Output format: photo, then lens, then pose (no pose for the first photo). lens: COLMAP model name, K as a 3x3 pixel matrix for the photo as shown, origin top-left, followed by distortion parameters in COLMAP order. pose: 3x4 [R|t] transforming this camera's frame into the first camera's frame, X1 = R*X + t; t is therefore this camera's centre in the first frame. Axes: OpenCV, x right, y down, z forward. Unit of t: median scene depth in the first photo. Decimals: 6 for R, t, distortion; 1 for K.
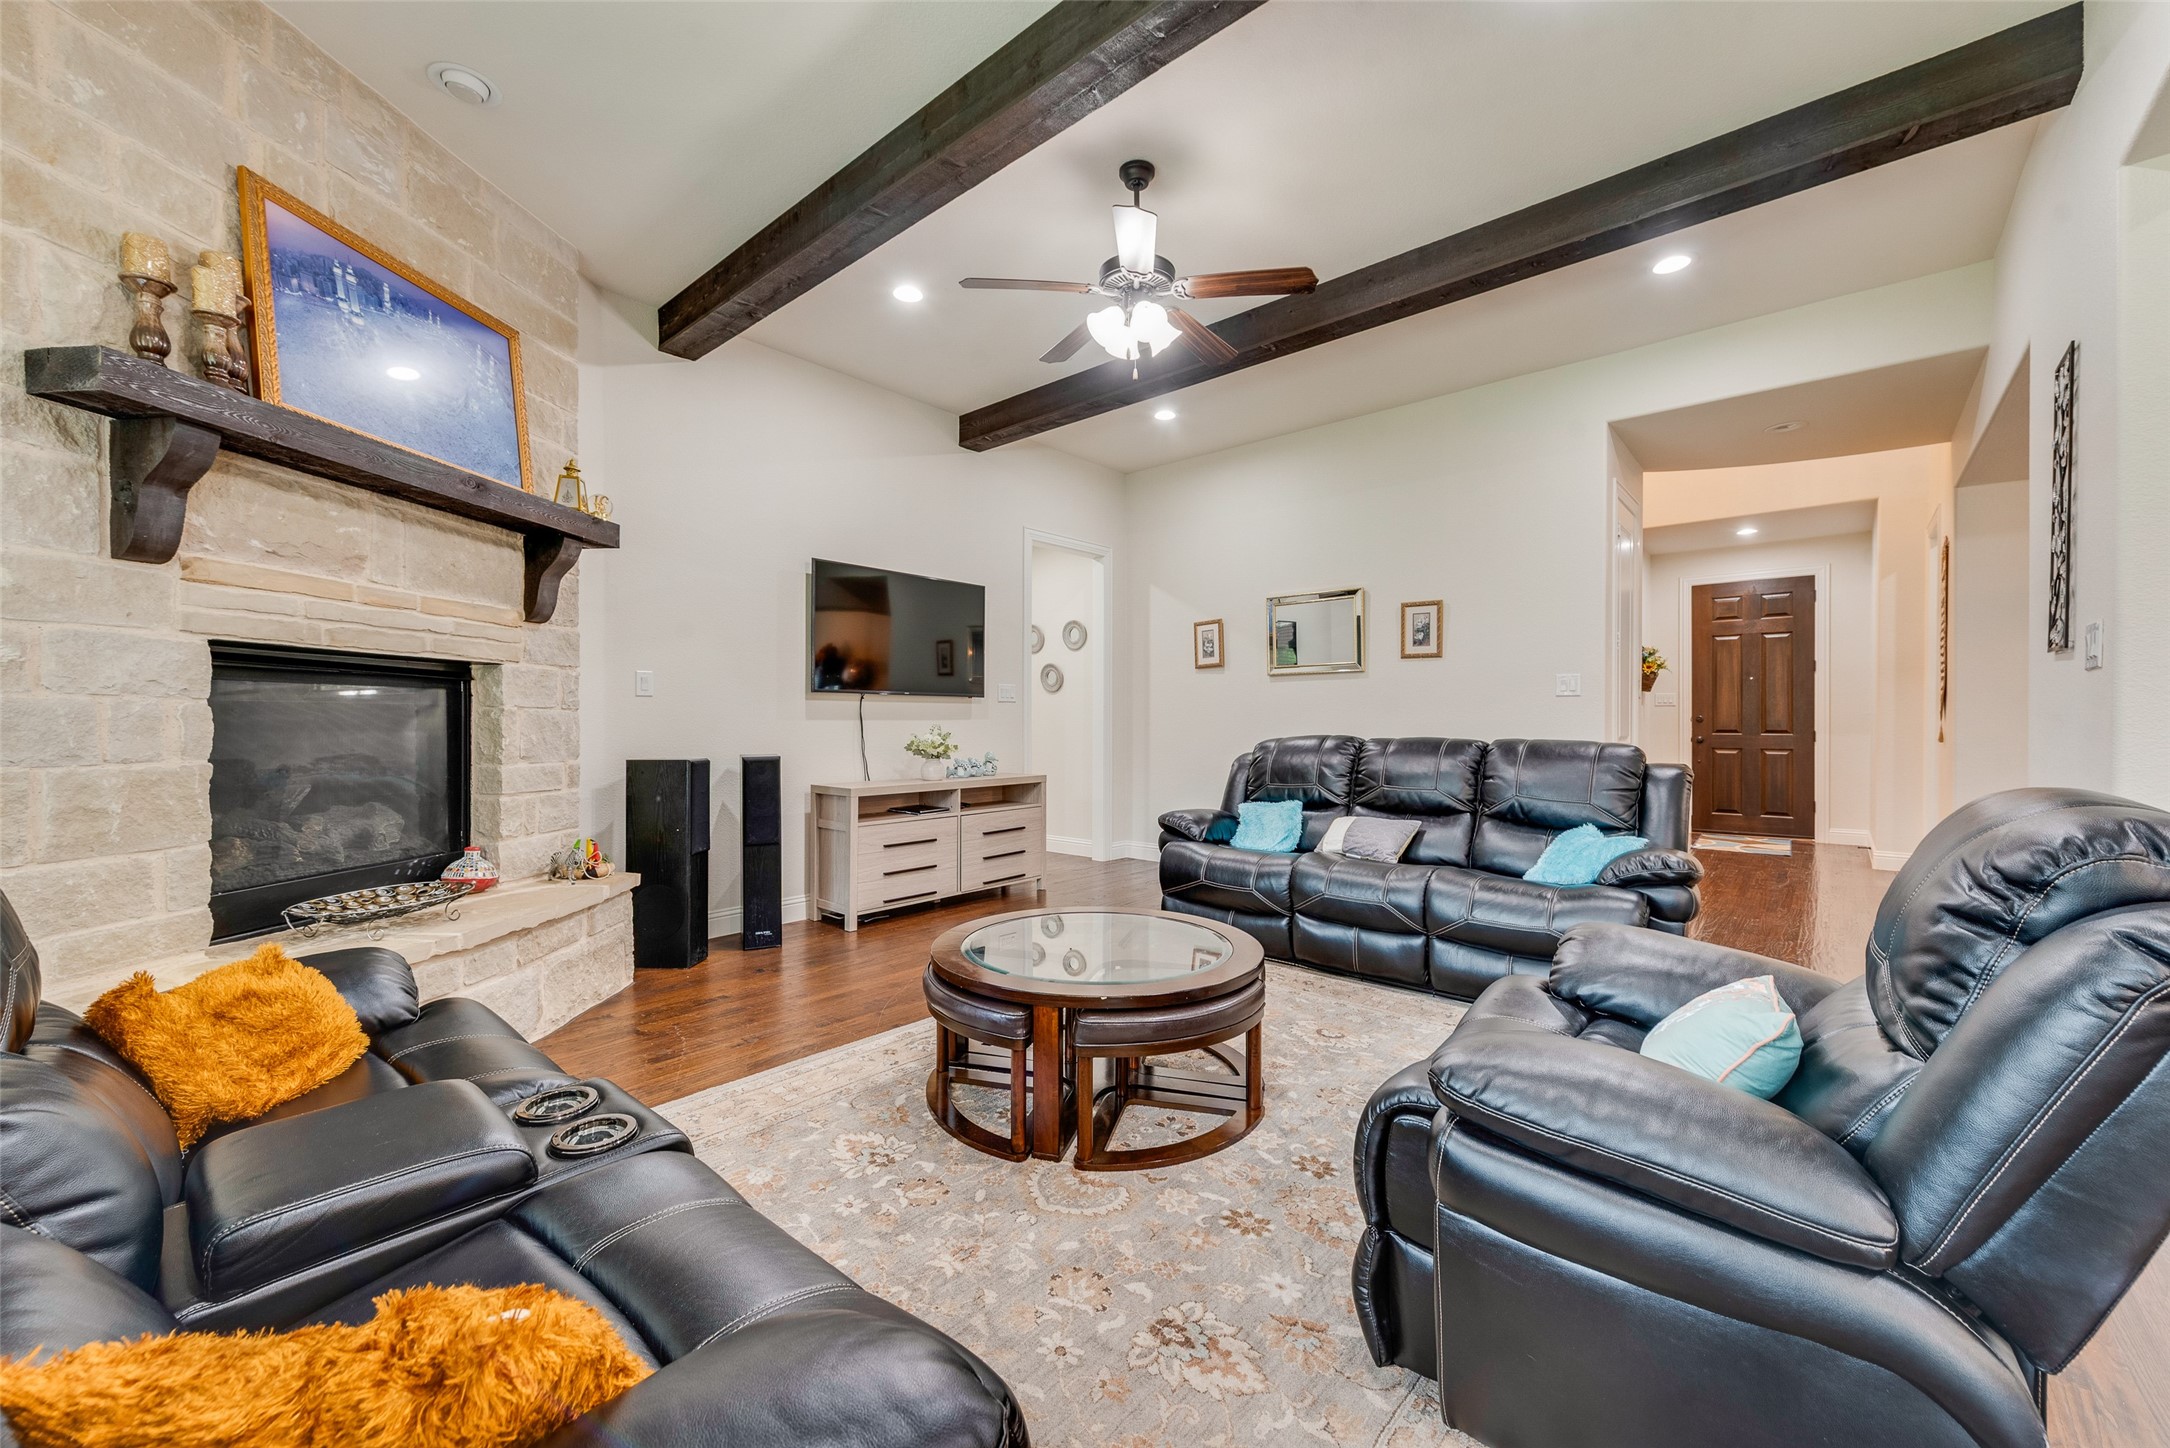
lens RADIAL K [[847.7, 0, 1086.8], [0, 847.7, 718.6], [0, 0, 1]] dist [0.008214, -0.000316]
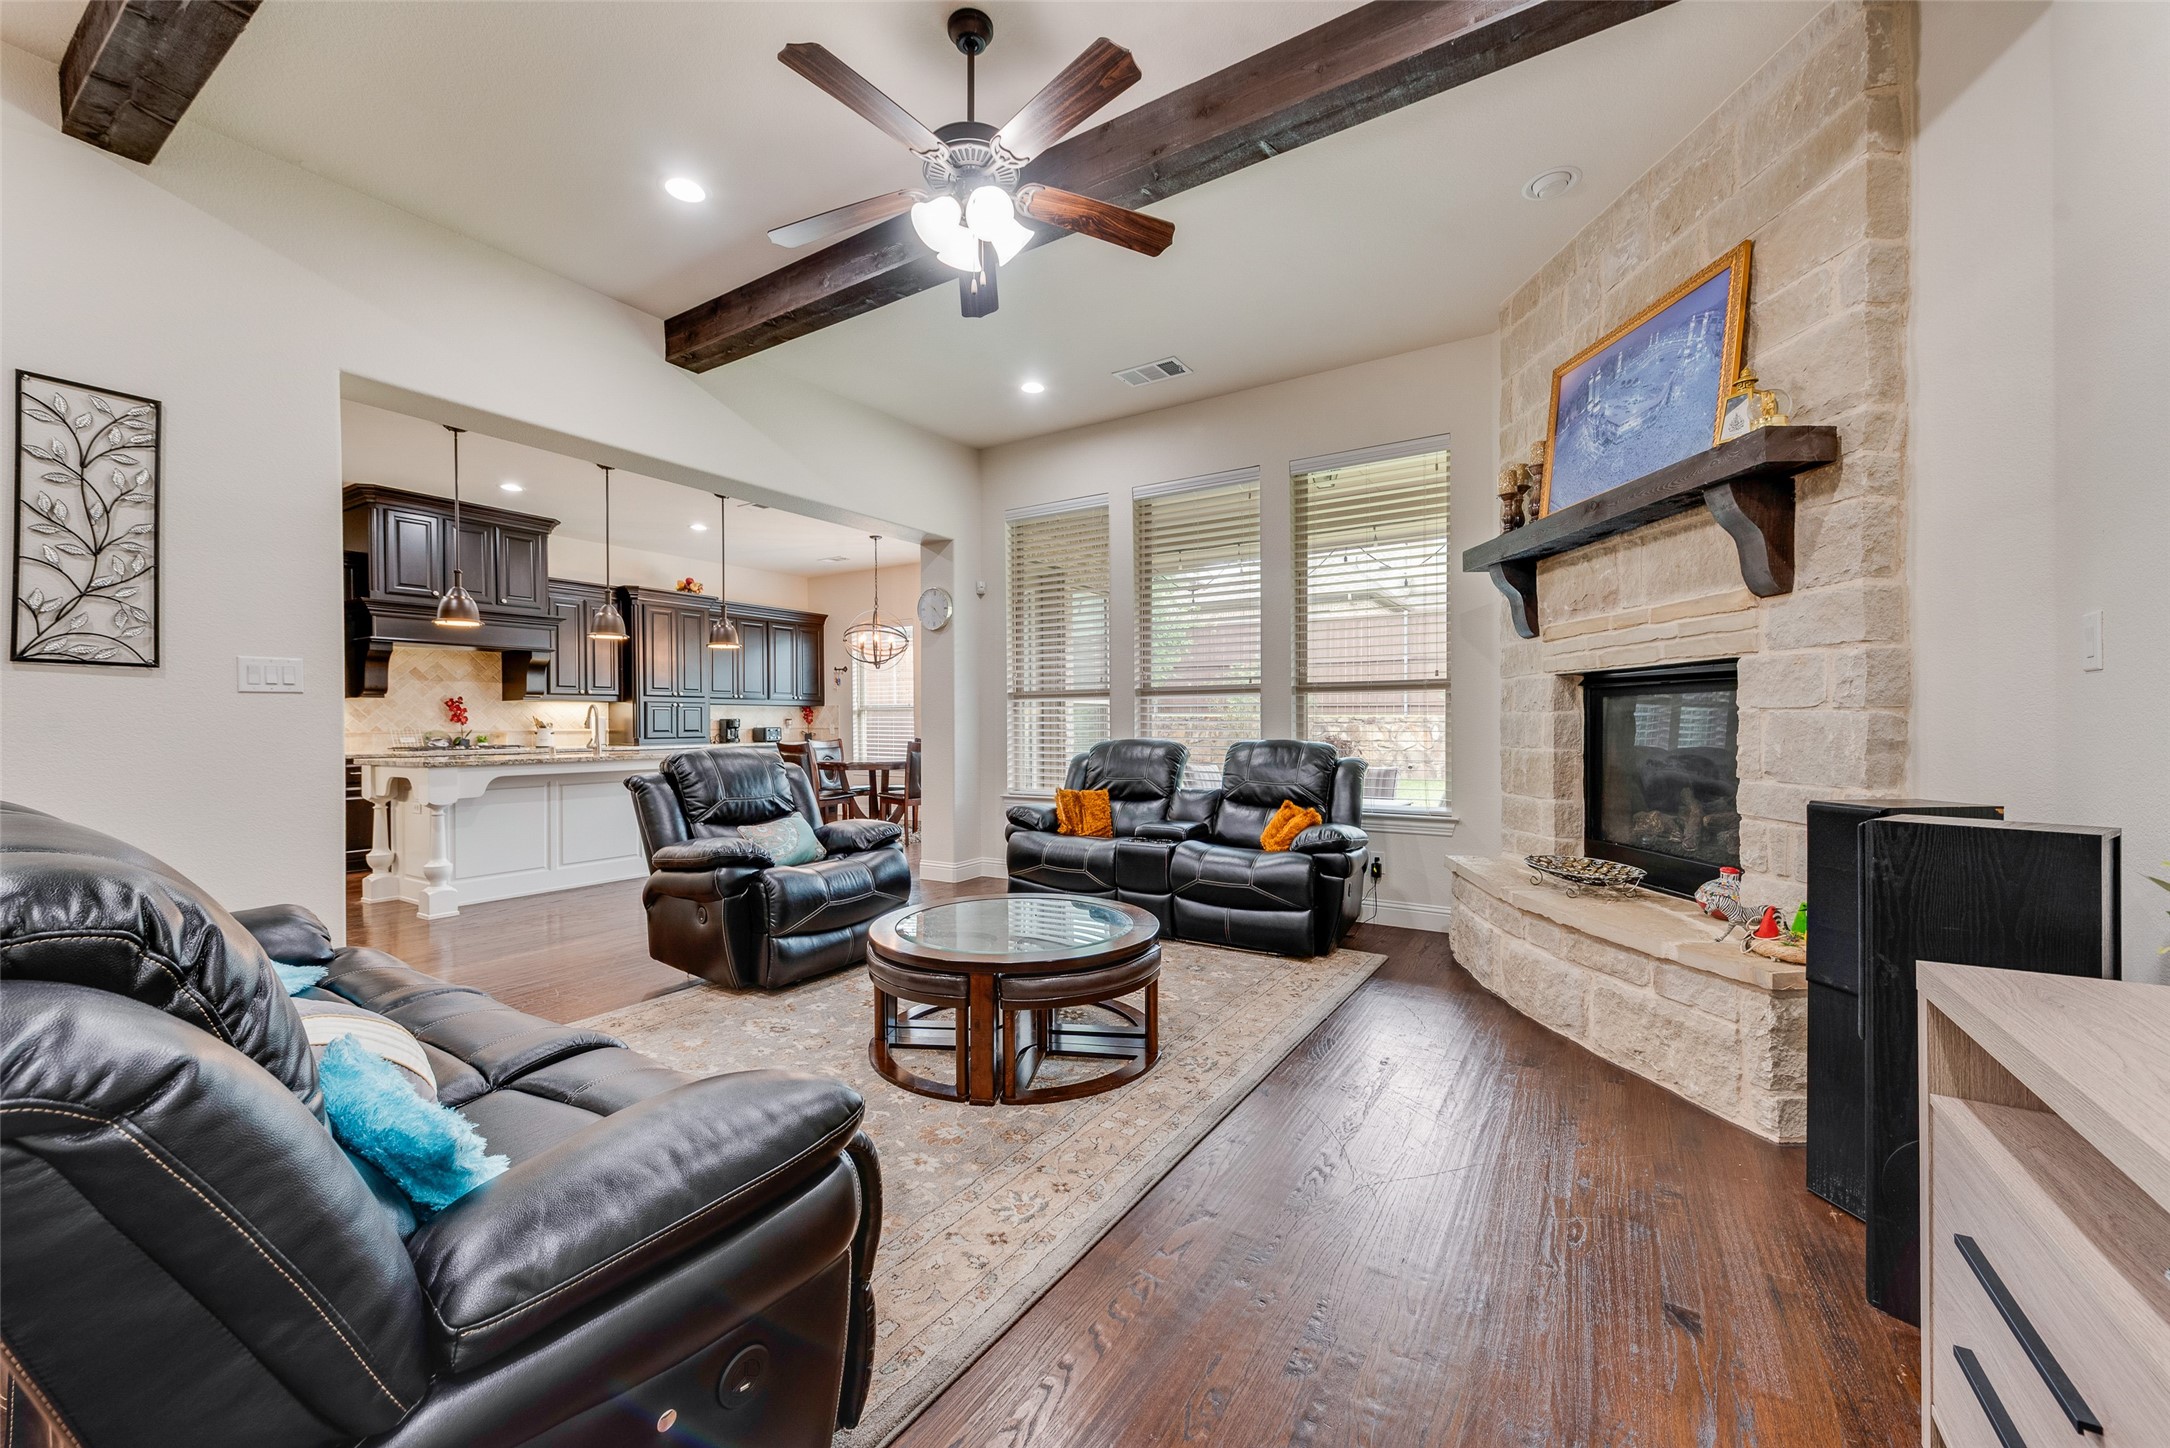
lens RADIAL K [[847.7, 0, 1079.4], [0, 847.7, 727.1], [0, 0, 1]] dist [0.008214, -0.000316]
pose [[-0.987837, 0.003964, -0.155442, 0.081289], [0.003728, 0.999991, 0.001810, 0.000204], [0.155448, 0.001209, -0.987843, 1.710409]]
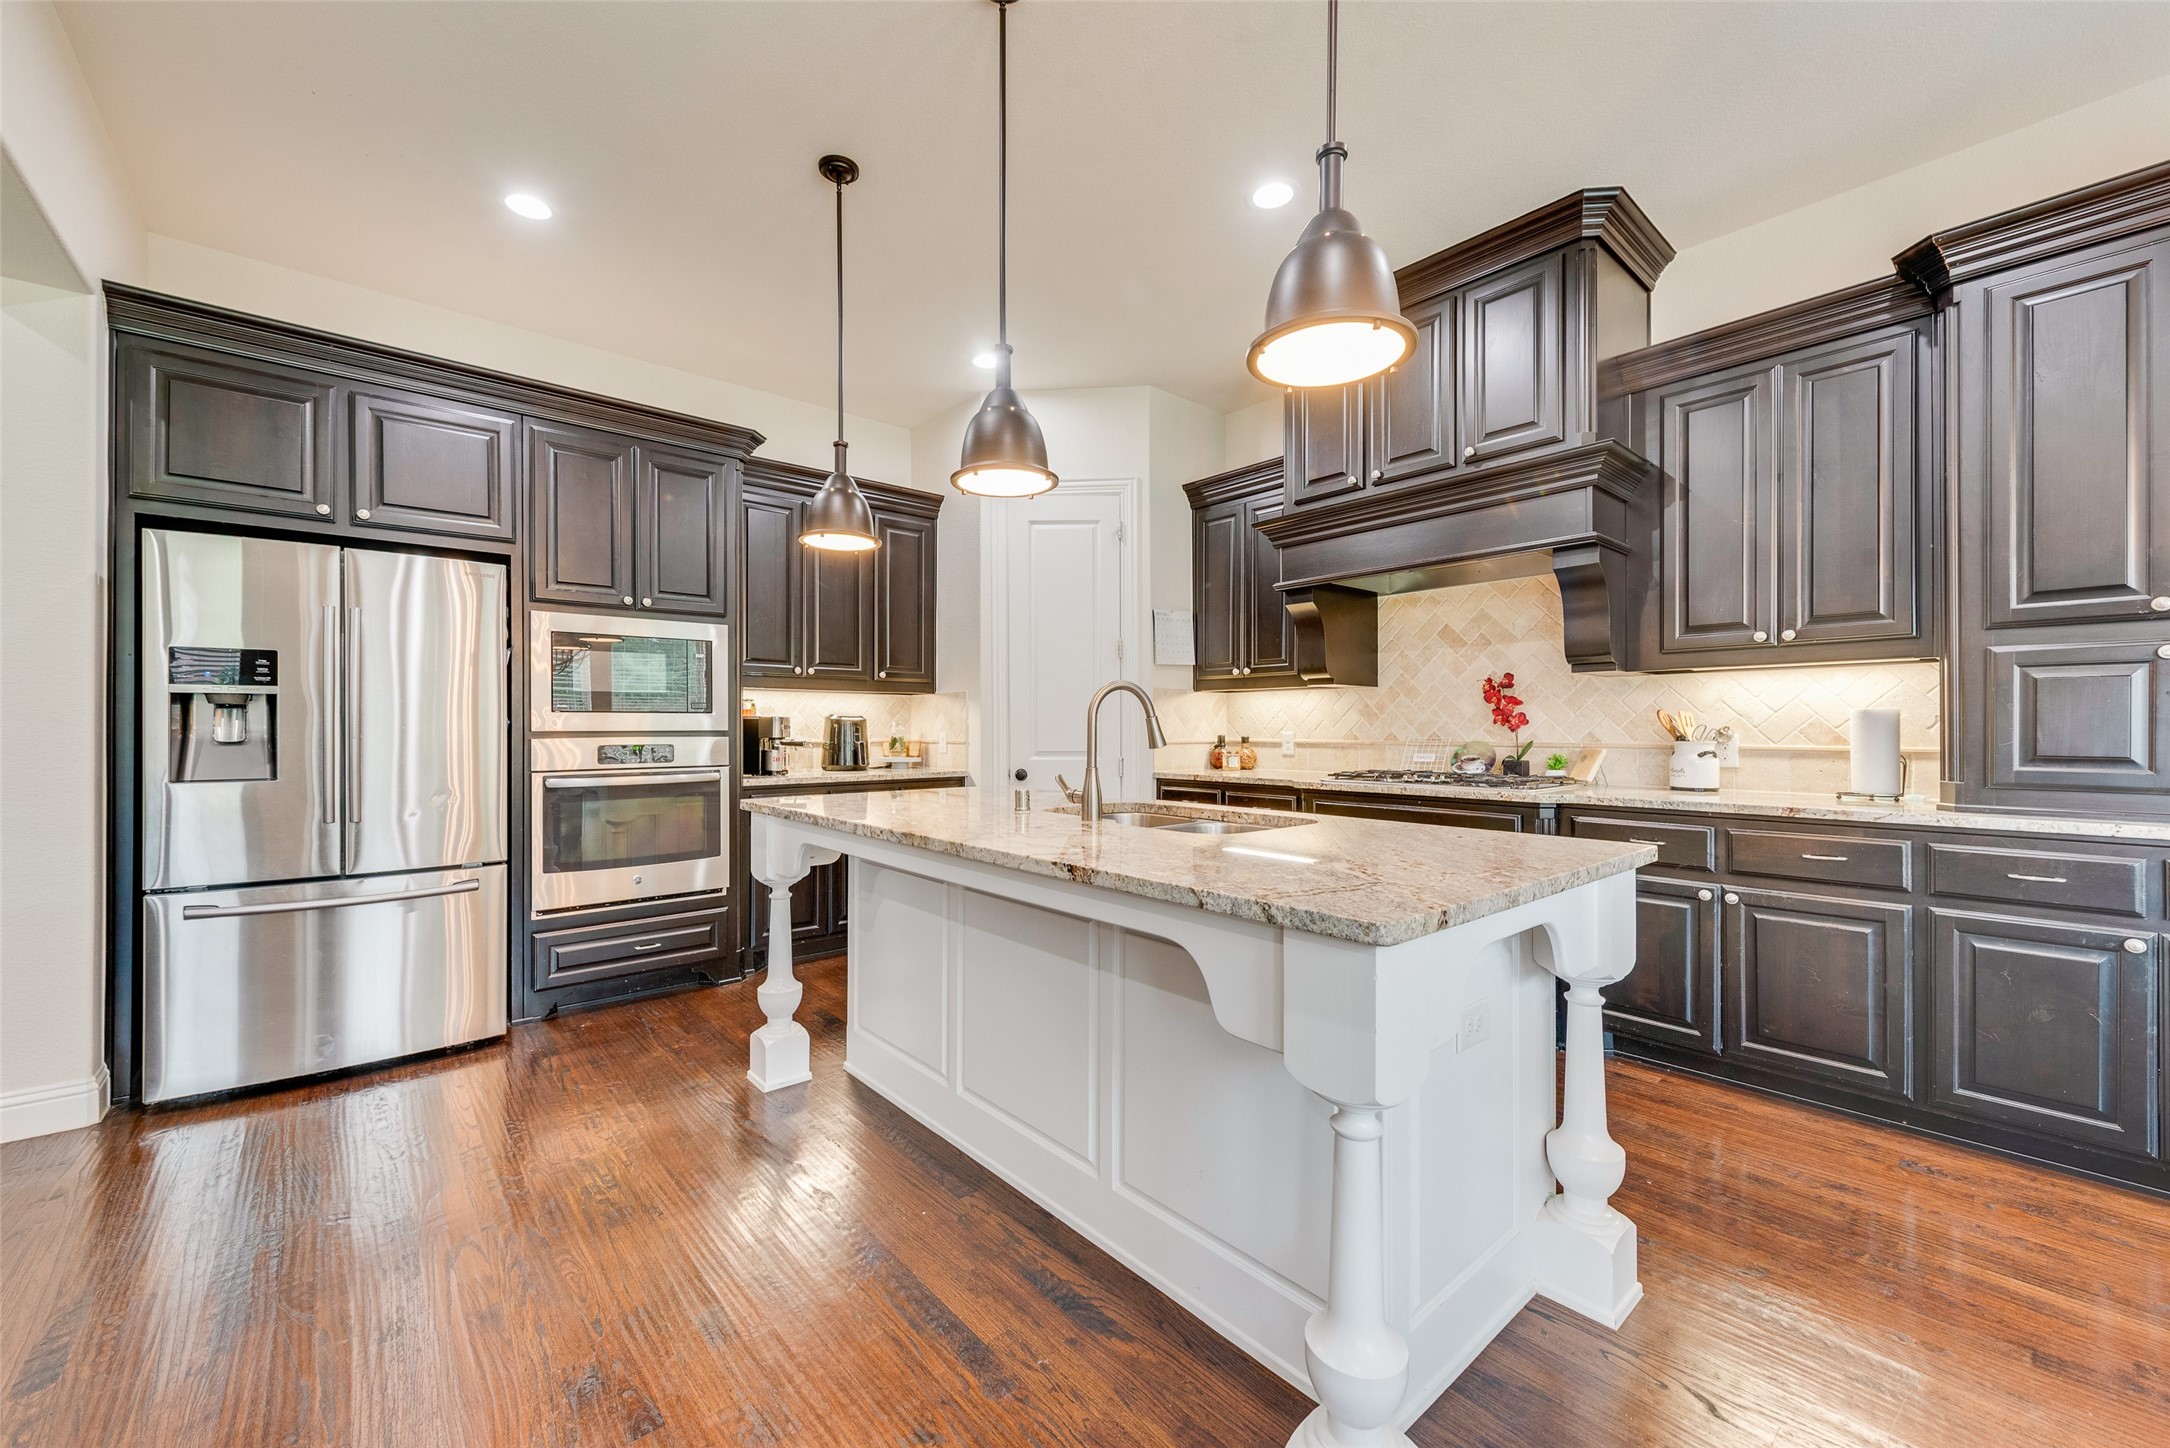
lens RADIAL K [[847.7, 0, 1069.1], [0, 847.7, 715.8], [0, 0, 1]] dist [0.008214, -0.000316]
pose [[0.147389, 0.009740, 0.989031, 0.186265], [-0.000517, 0.999952, -0.009771, -0.016827], [-0.989078, 0.000929, 0.147387, -0.417635]]
